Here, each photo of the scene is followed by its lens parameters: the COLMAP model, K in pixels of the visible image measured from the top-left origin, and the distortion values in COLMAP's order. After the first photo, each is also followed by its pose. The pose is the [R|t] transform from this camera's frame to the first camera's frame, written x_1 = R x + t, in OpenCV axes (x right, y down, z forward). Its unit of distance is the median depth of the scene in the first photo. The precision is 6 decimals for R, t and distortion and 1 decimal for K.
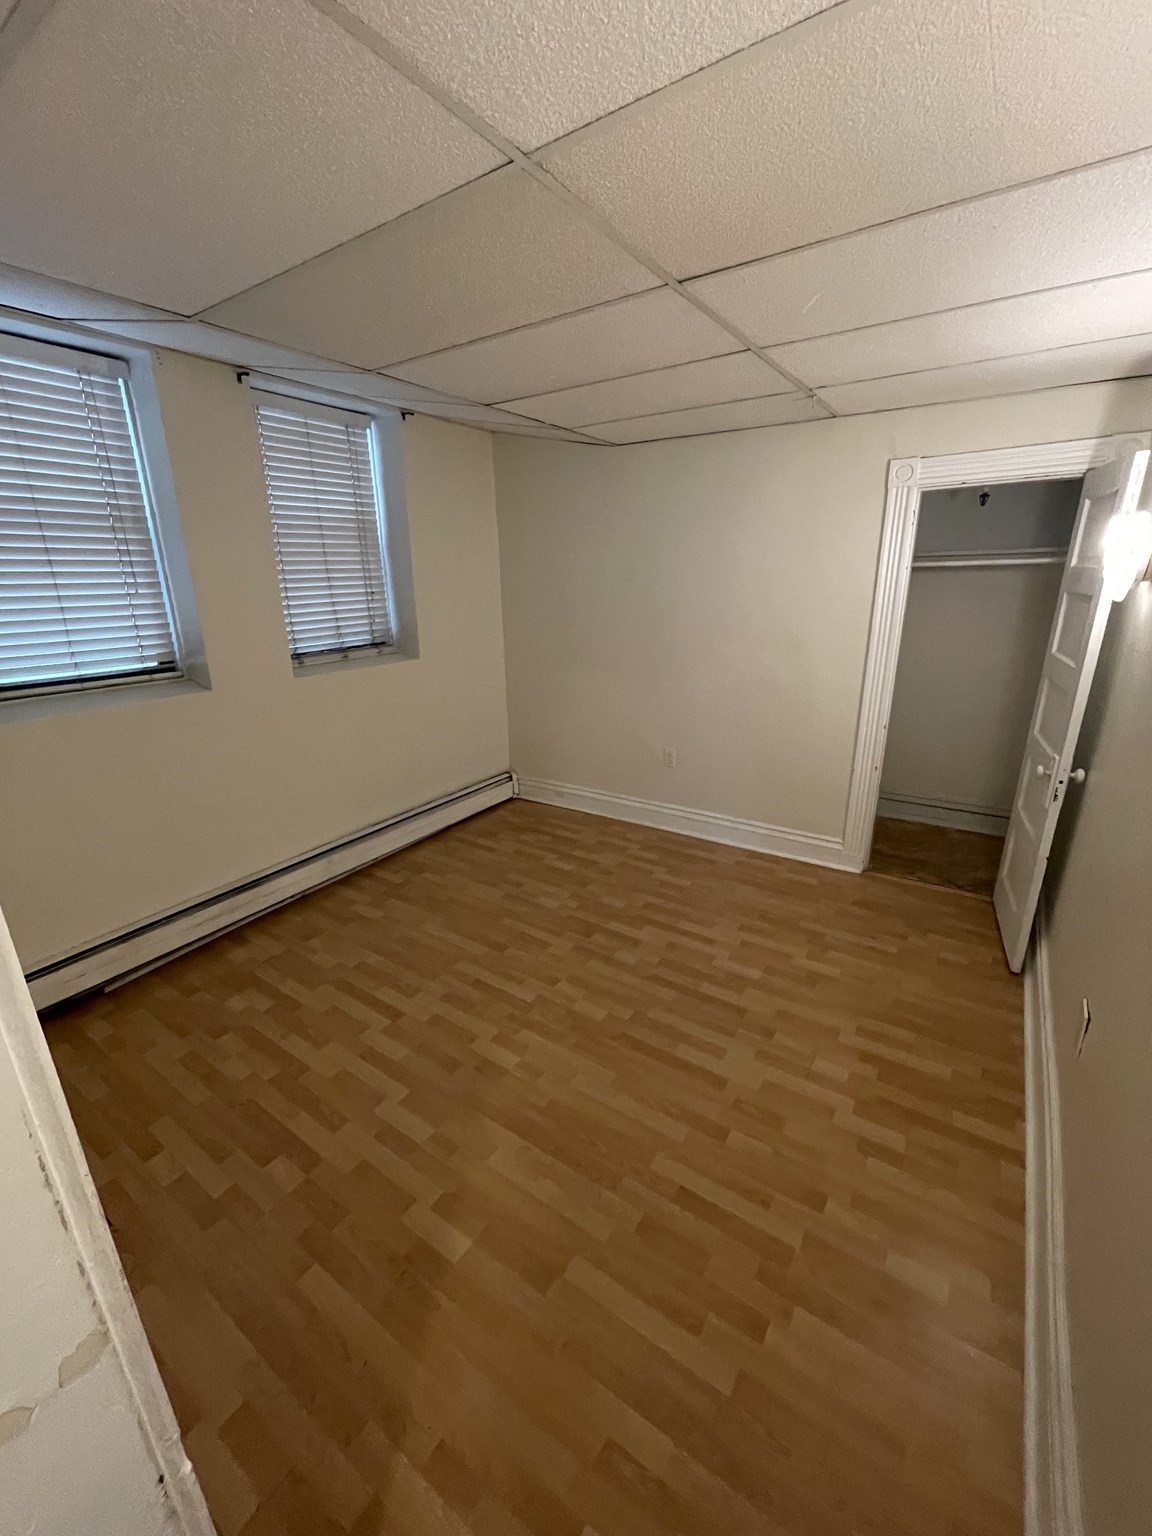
lens RADIAL K [[621.3, 0, 578.8], [0, 621.3, 769.2], [0, 0, 1]] dist [-0.002202, -0.000195]
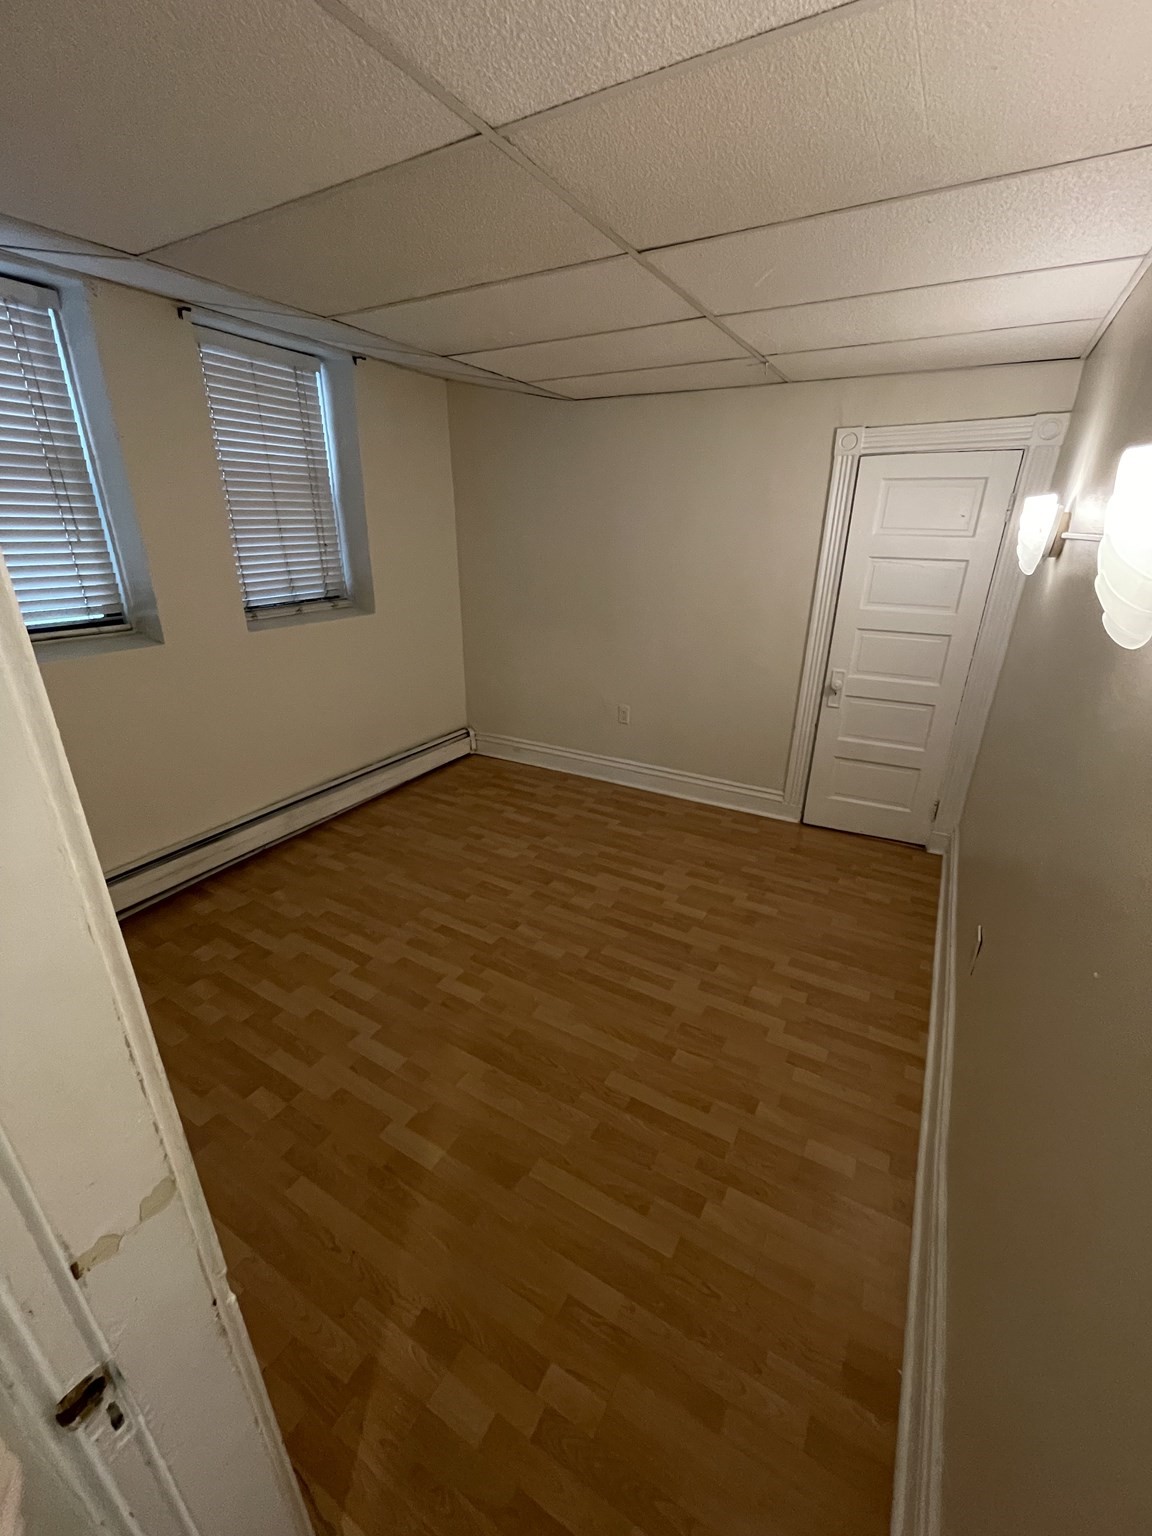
lens RADIAL K [[621.3, 0, 578.8], [0, 621.3, 769.2], [0, 0, 1]] dist [-0.002202, -0.000195]
pose [[0.997172, -0.002183, 0.075121, -0.010060], [-0.003074, 0.997557, 0.069794, 0.000368], [-0.075090, -0.069828, 0.994729, -0.048249]]
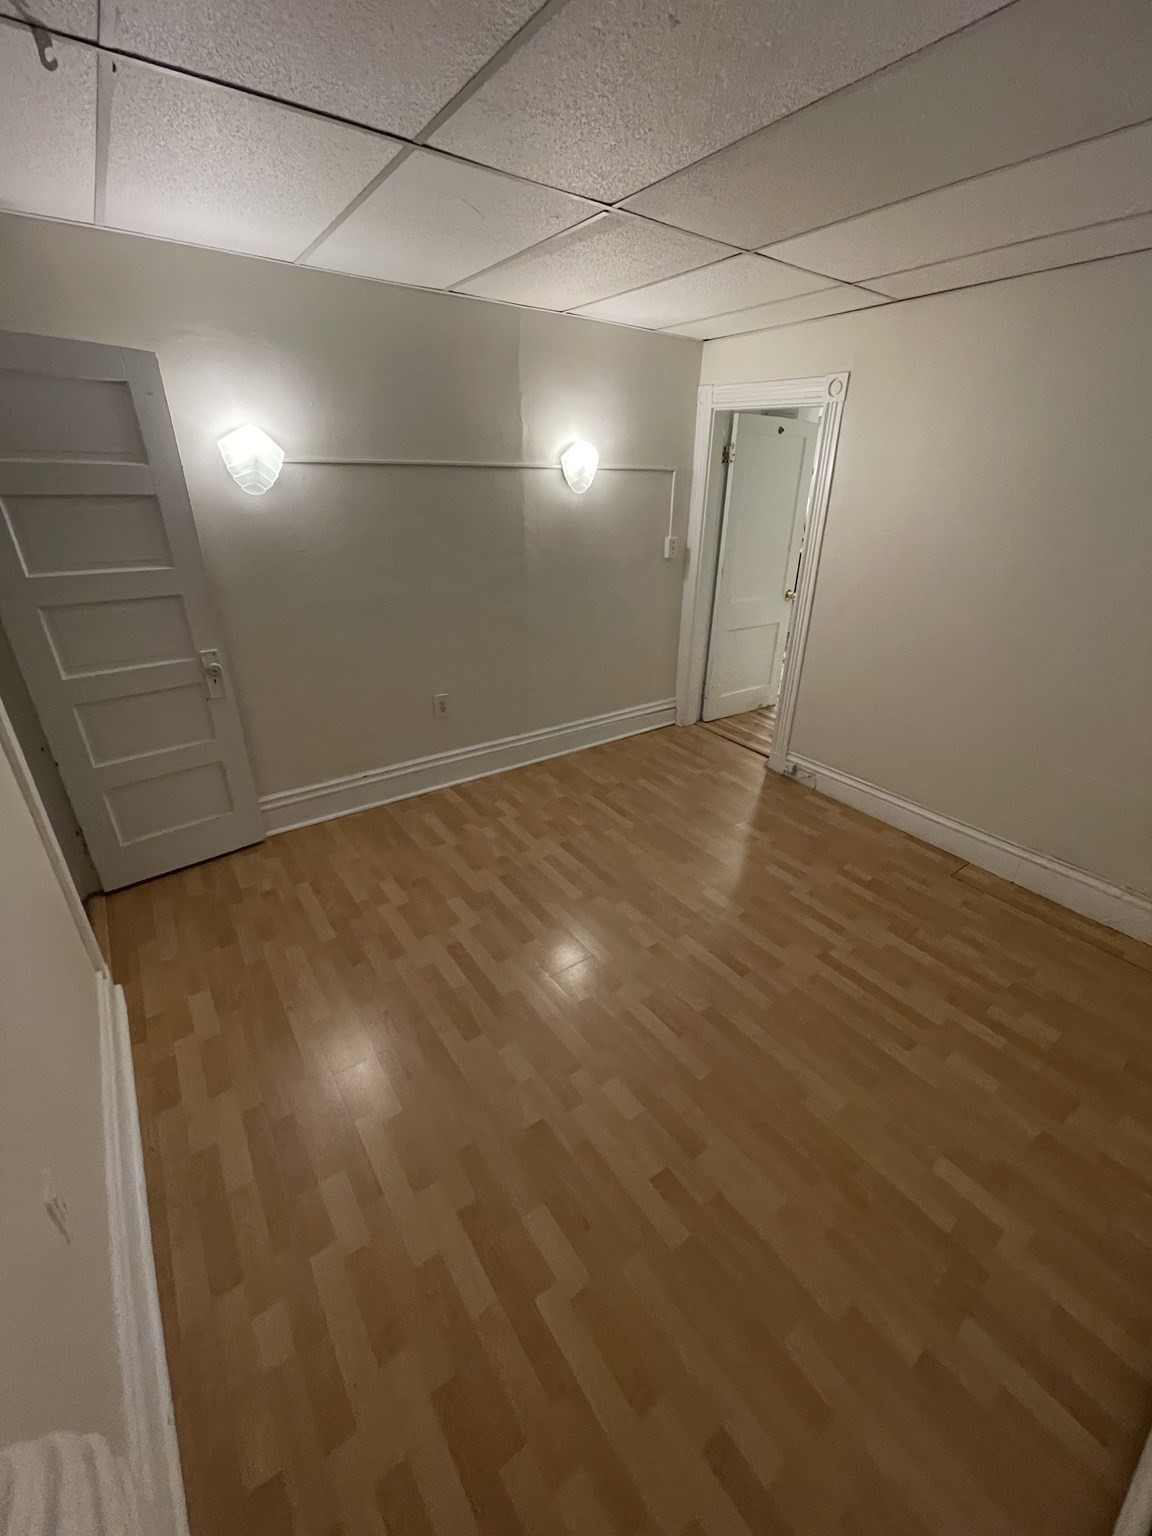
lens RADIAL K [[621.3, 0, 578.8], [0, 621.3, 769.2], [0, 0, 1]] dist [-0.002202, -0.000195]
pose [[-0.940757, -0.148268, 0.304949, -0.176795], [0.099668, 0.738695, 0.666630, -0.481348], [-0.324104, 0.657530, -0.680155, 1.531780]]
